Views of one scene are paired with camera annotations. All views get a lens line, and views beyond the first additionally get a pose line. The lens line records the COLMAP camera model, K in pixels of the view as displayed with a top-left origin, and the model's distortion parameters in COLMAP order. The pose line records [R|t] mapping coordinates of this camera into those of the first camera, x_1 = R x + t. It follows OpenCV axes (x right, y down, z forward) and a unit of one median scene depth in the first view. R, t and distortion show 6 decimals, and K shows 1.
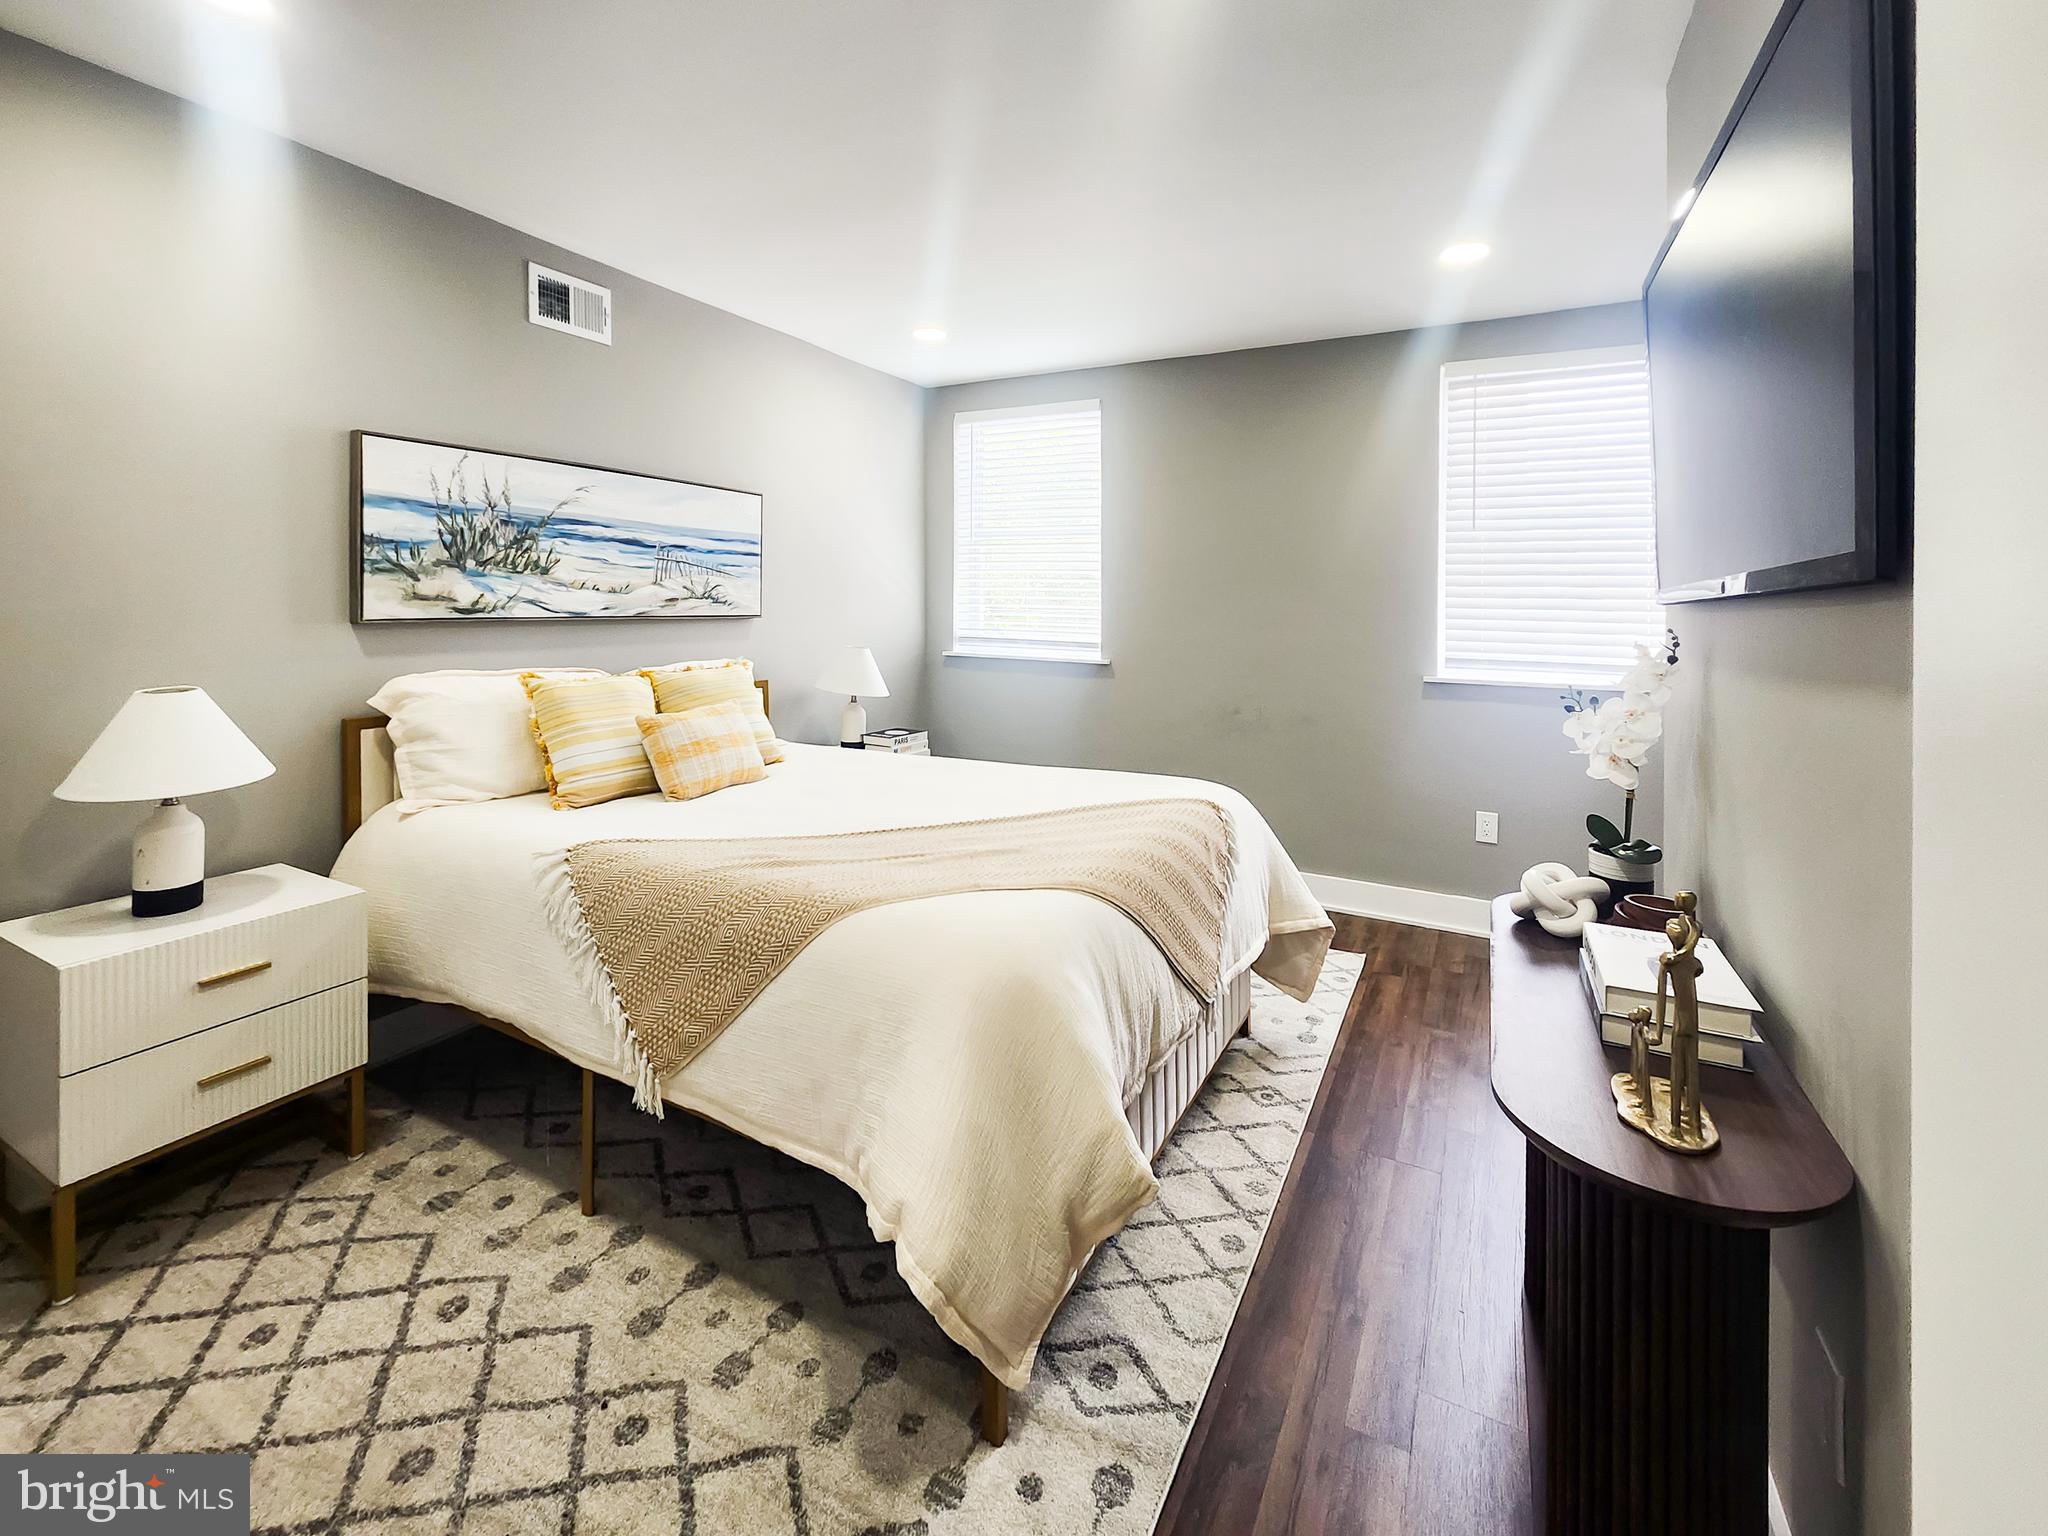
lens RADIAL K [[855.7, 0, 1024.0], [0, 855.7, 768.0], [0, 0, 1]] dist [0.002434, 0.000006]
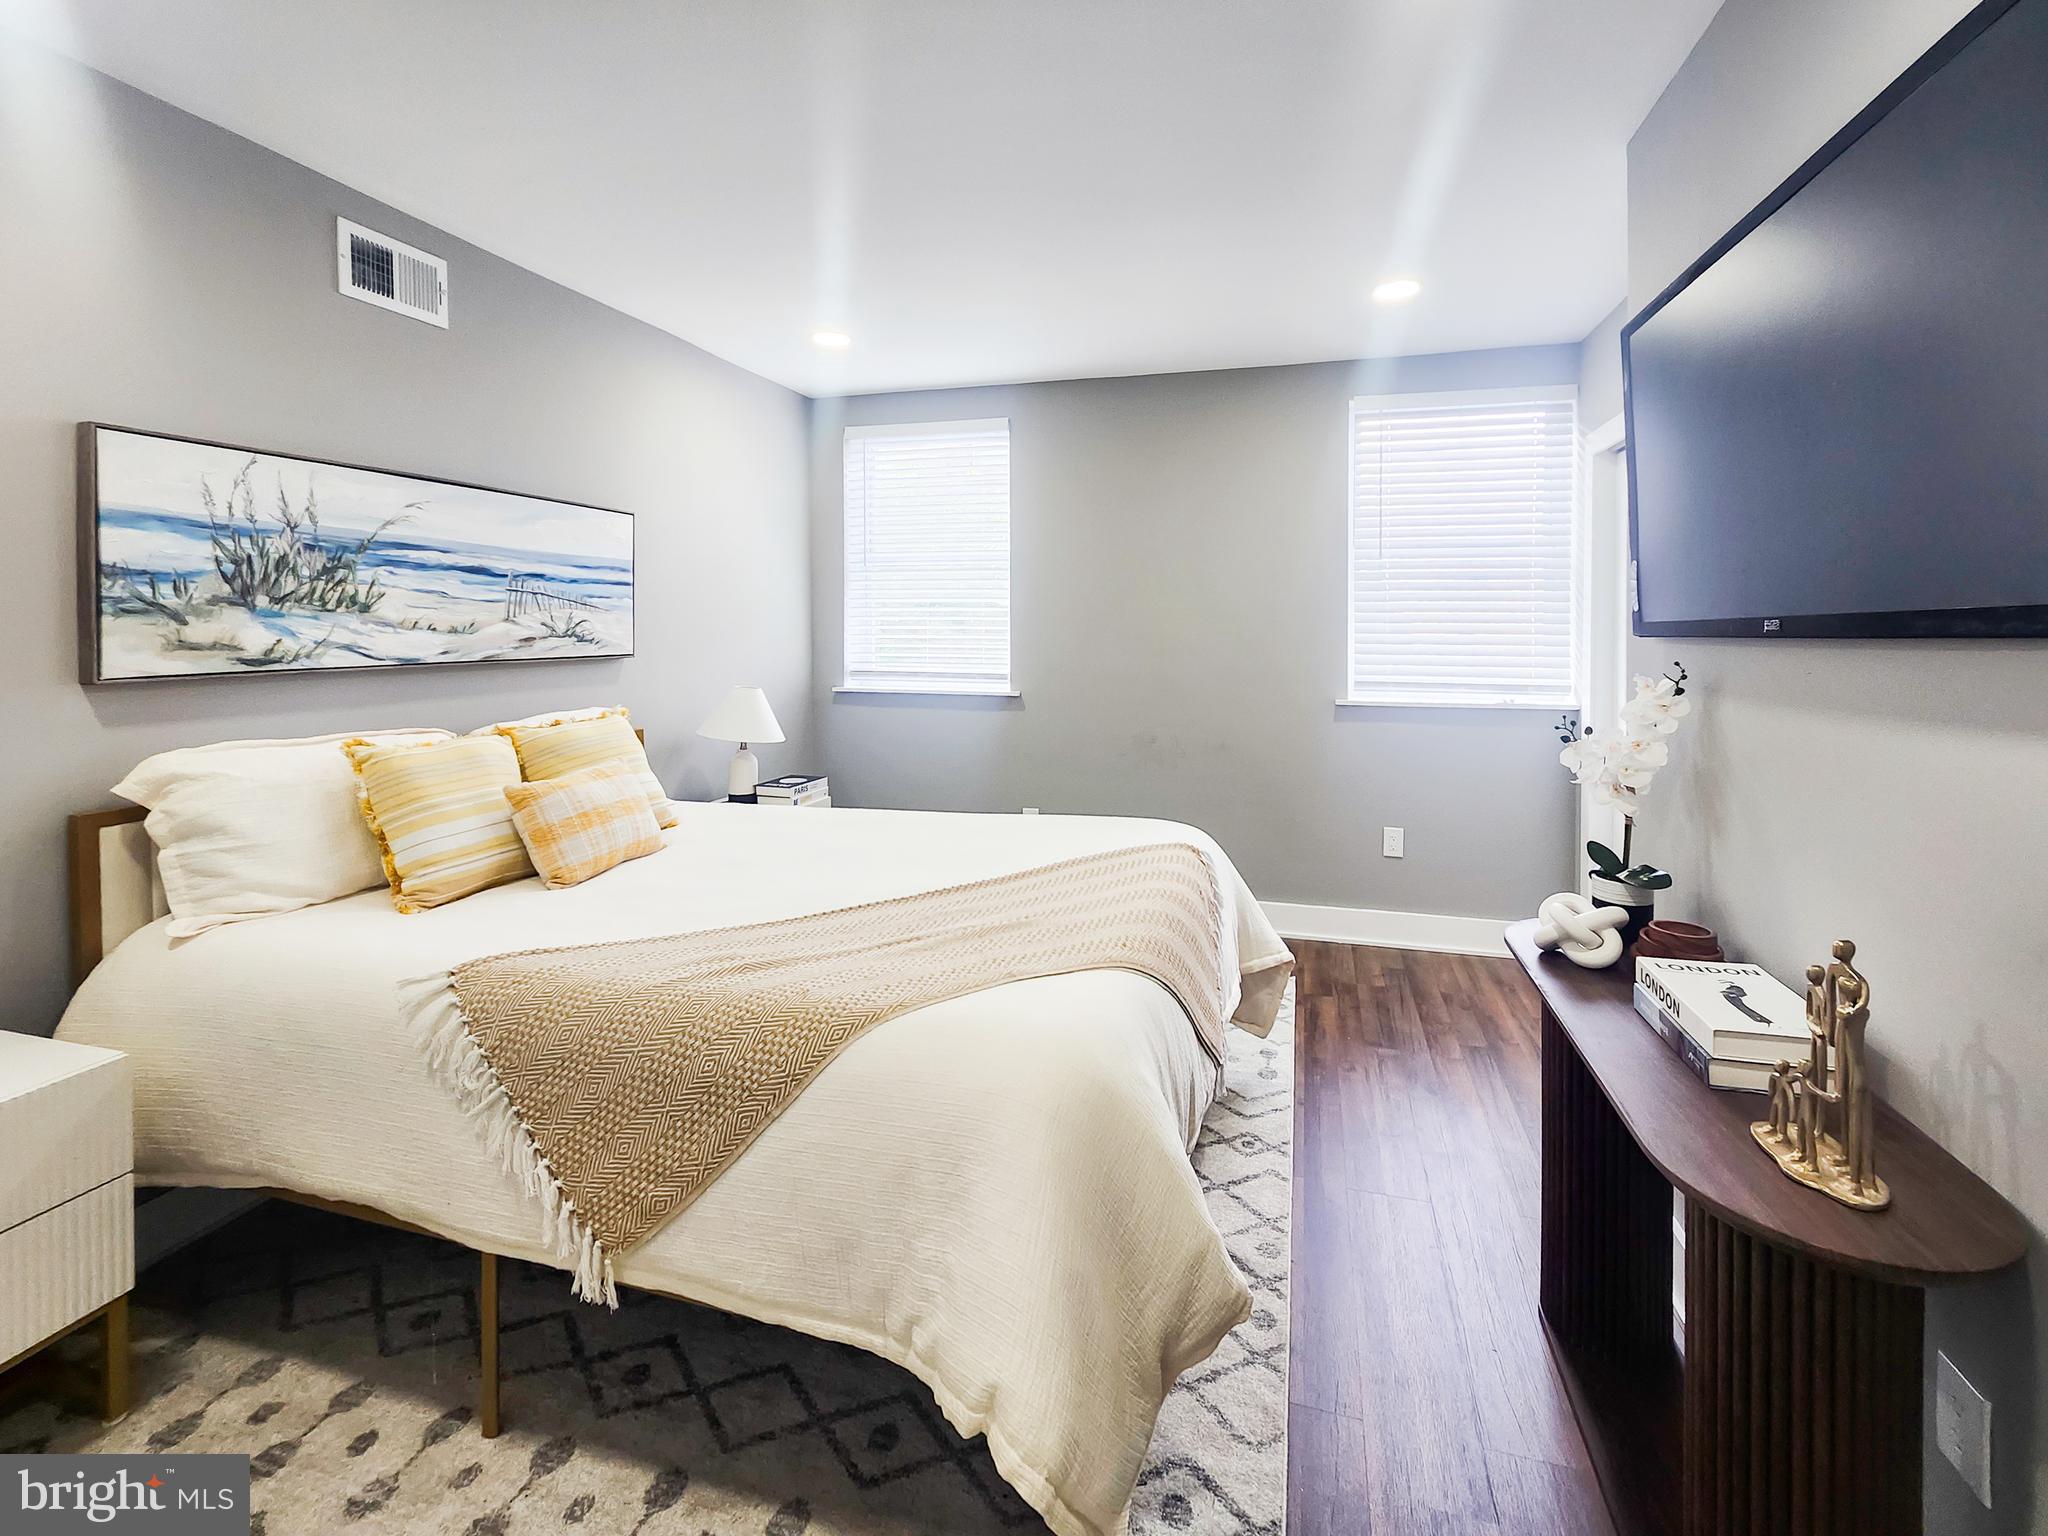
lens RADIAL K [[860.3, 0, 1029.6], [0, 860.3, 771.0], [0, 0, 1]] dist [-0.005838, 0.004141]
pose [[0.974295, -0.051052, 0.219414, -0.160377], [0.055018, 0.998413, -0.011997, -0.041390], [-0.218453, 0.023760, 0.975558, 0.110332]]
